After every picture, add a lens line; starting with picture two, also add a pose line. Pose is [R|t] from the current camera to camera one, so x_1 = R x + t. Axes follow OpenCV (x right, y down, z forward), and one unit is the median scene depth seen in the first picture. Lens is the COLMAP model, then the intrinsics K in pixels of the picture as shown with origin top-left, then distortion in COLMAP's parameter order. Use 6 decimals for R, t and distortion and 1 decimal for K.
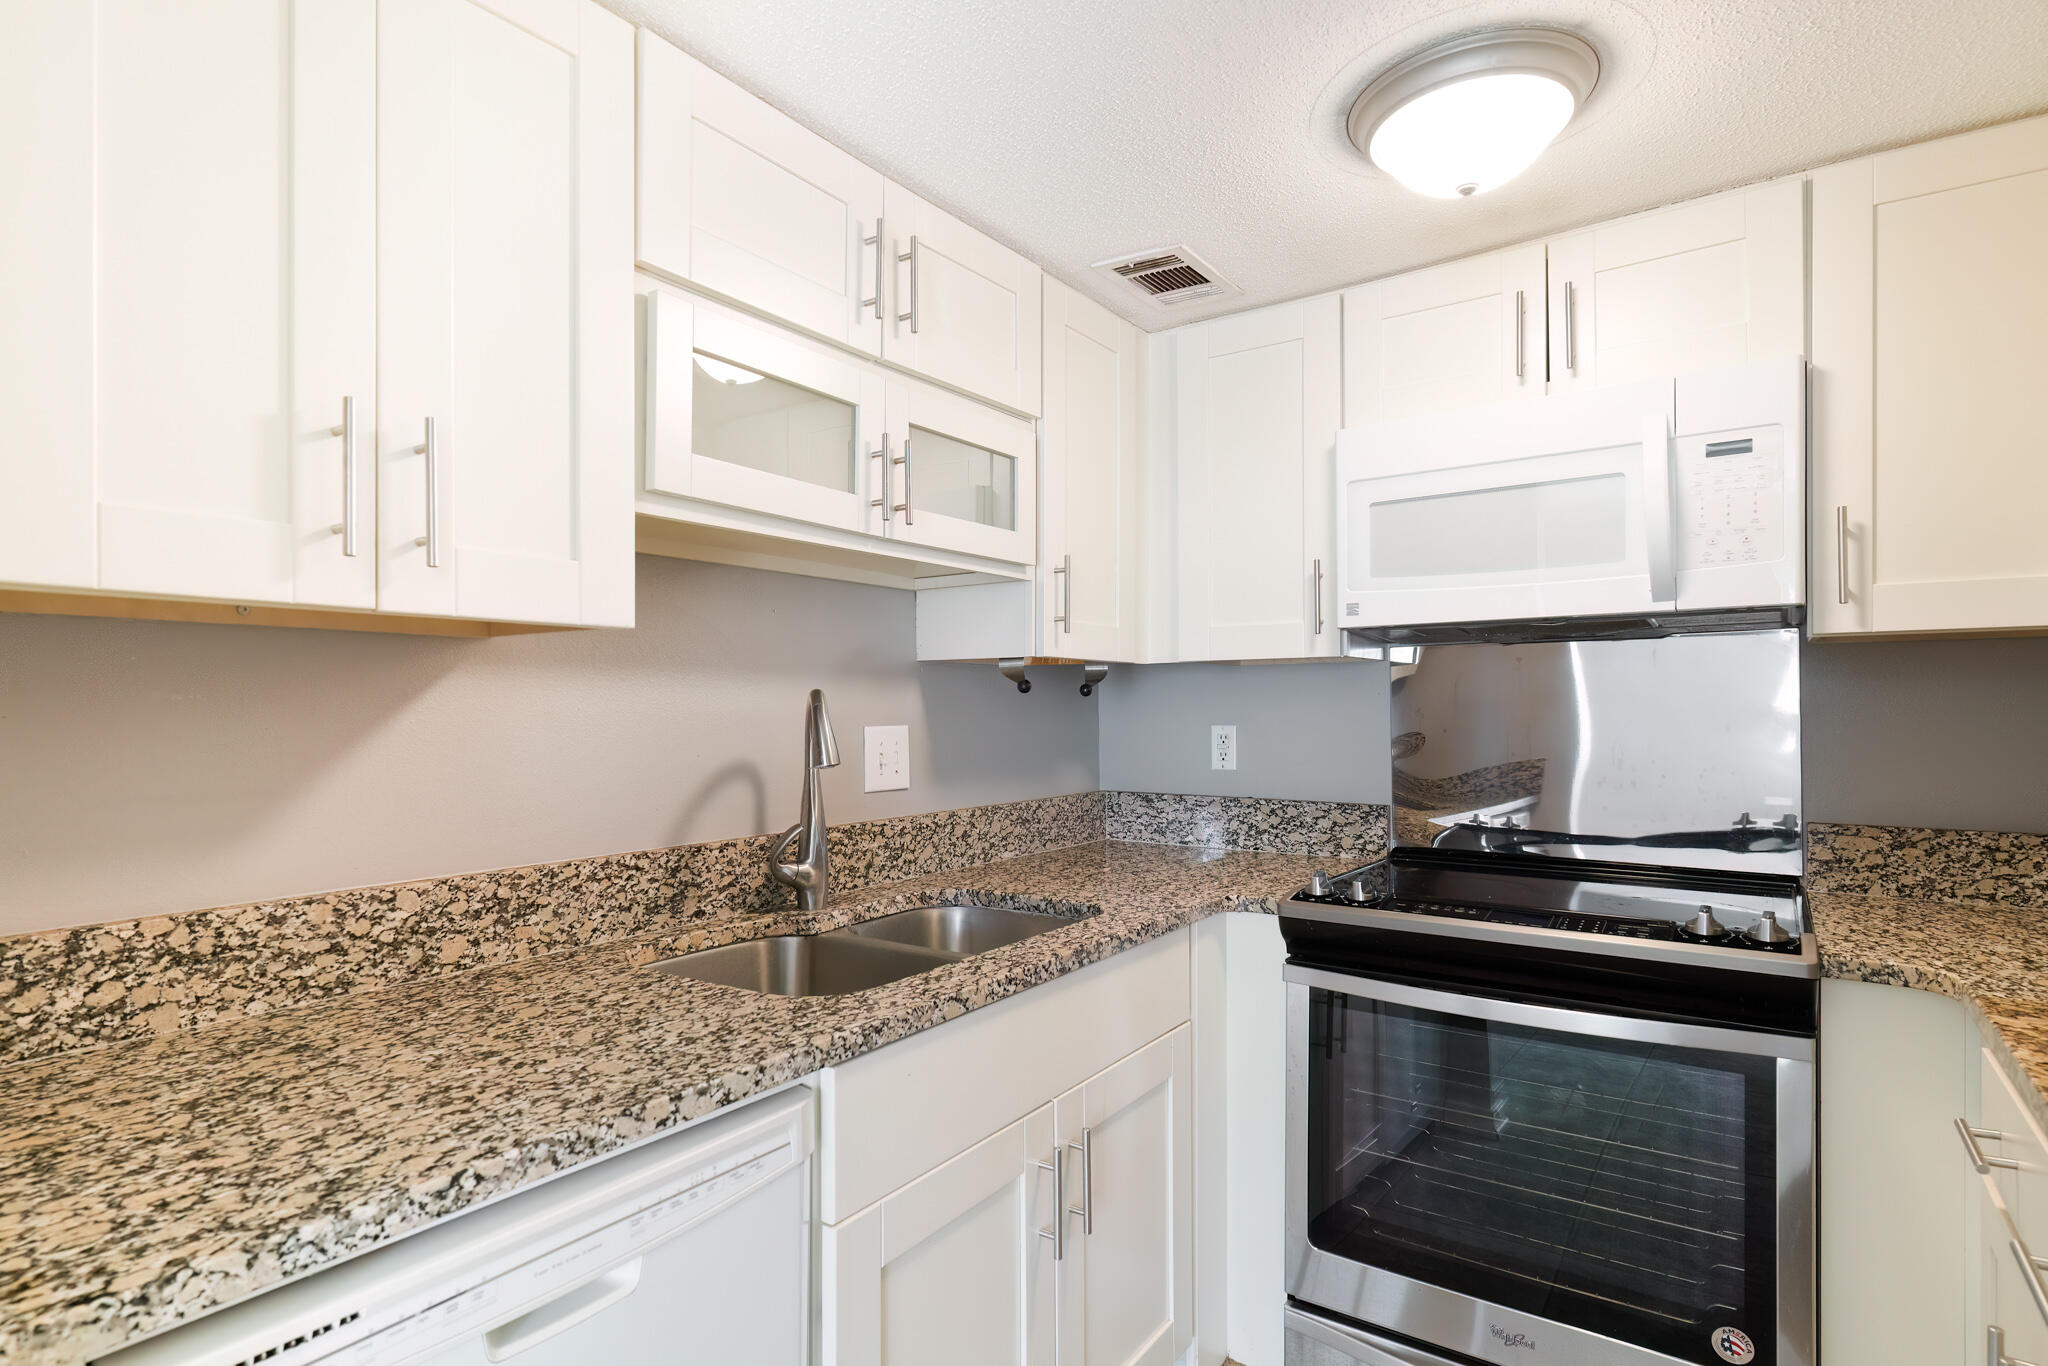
lens RADIAL K [[1006.5, 0, 1020.7], [0, 1006.5, 700.6], [0, 0, 1]] dist [0.002646, 0.001401]
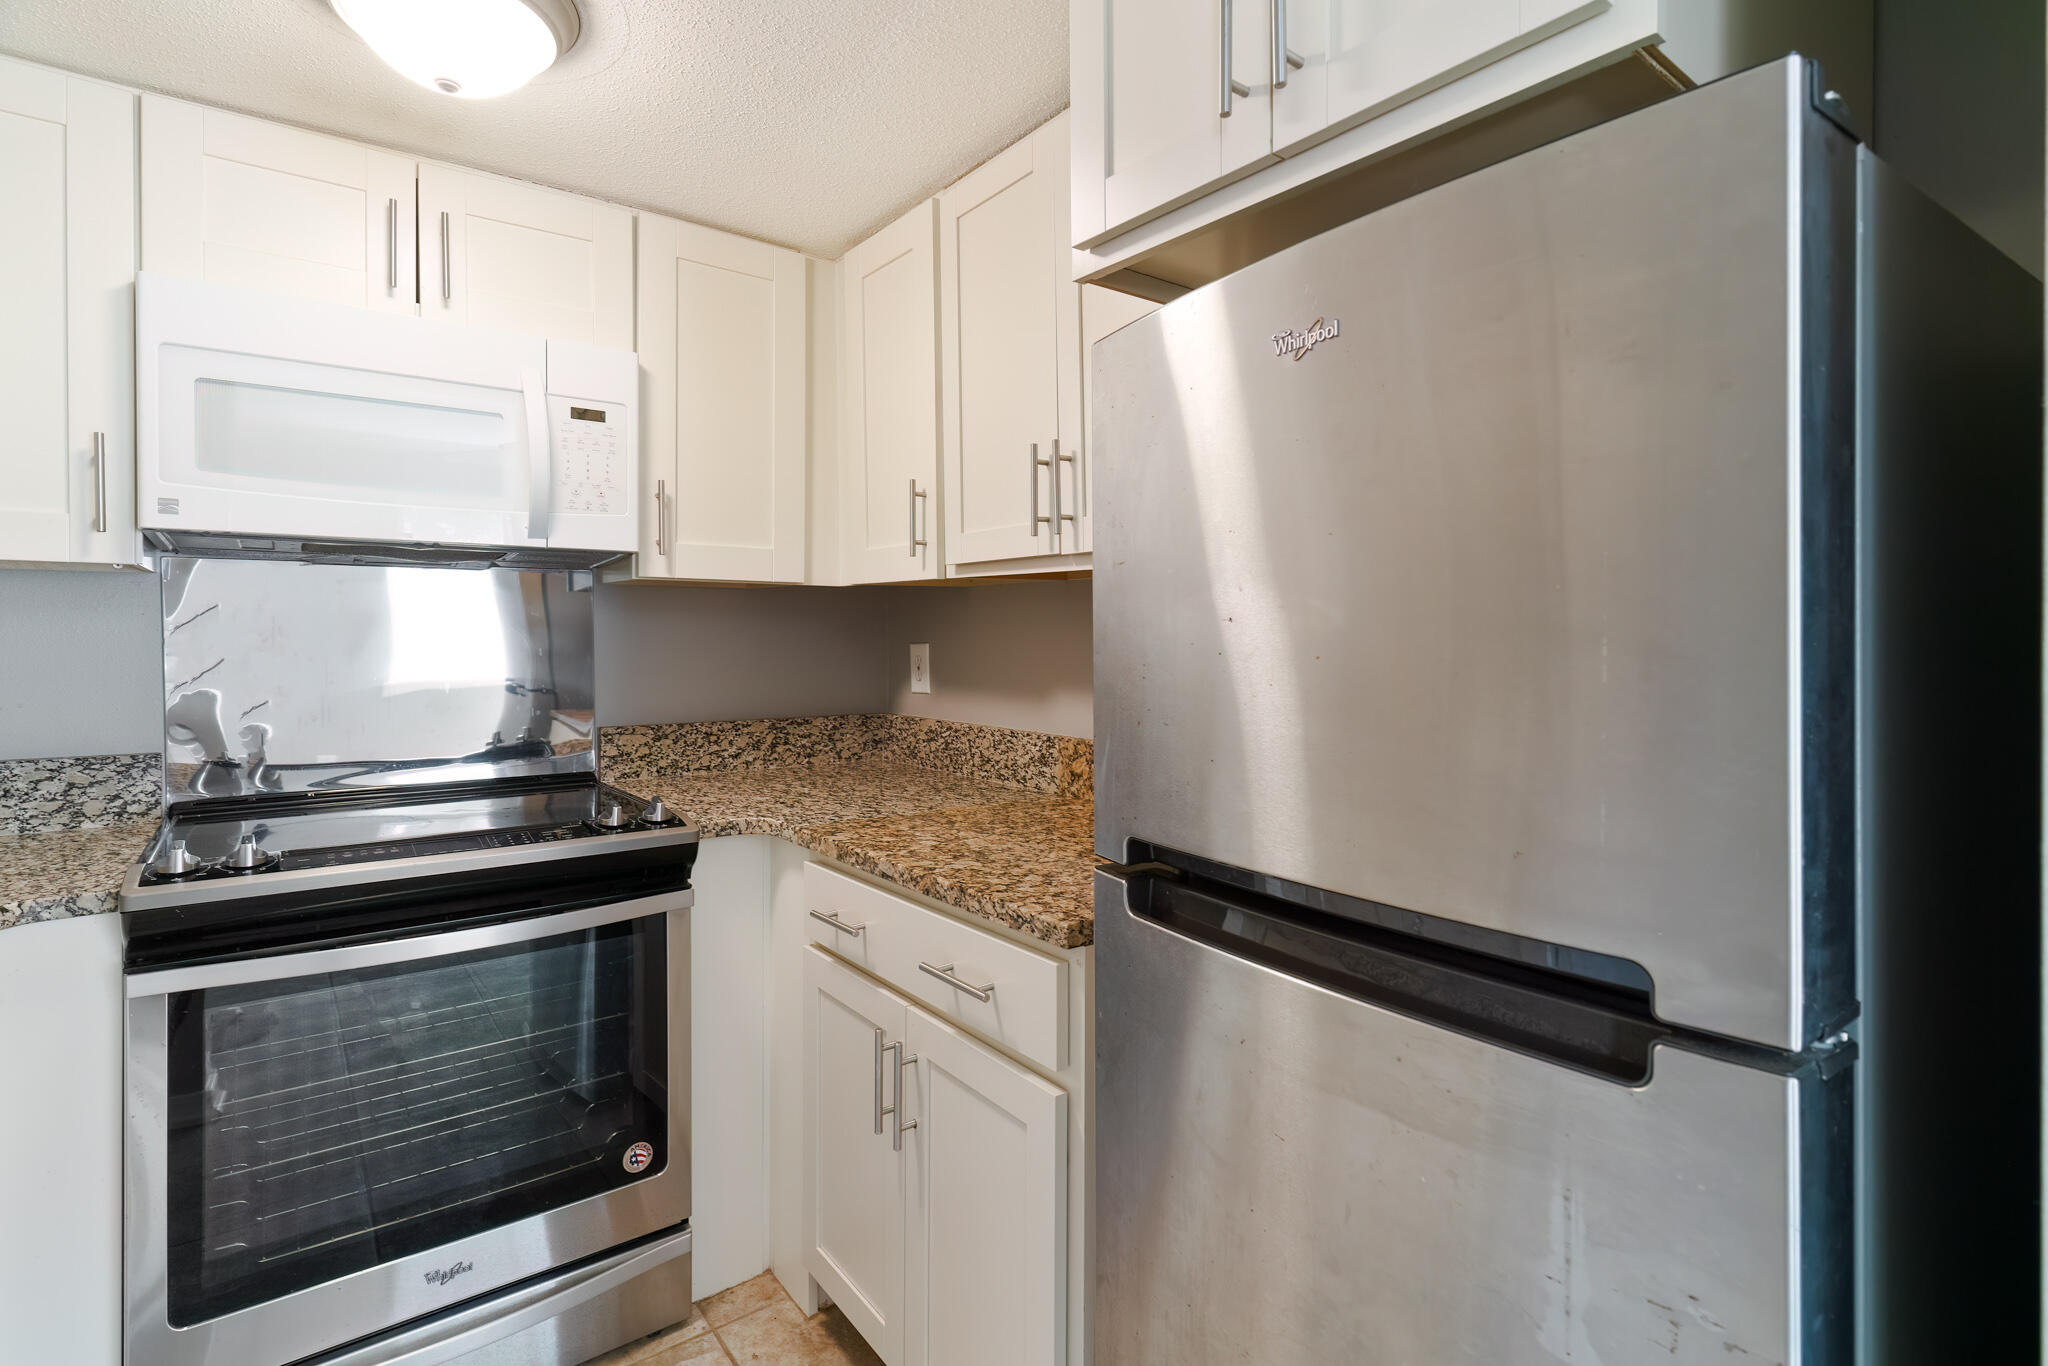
lens RADIAL K [[969.5, 0, 1014.0], [0, 969.5, 627.3], [0, 0, 1]] dist [0.000659, 0.000075]
pose [[0.329088, 0.012494, 0.944217, -0.187601], [-0.014258, 0.999864, -0.008261, 0.001097], [-0.944192, -0.010744, 0.329221, 0.138259]]
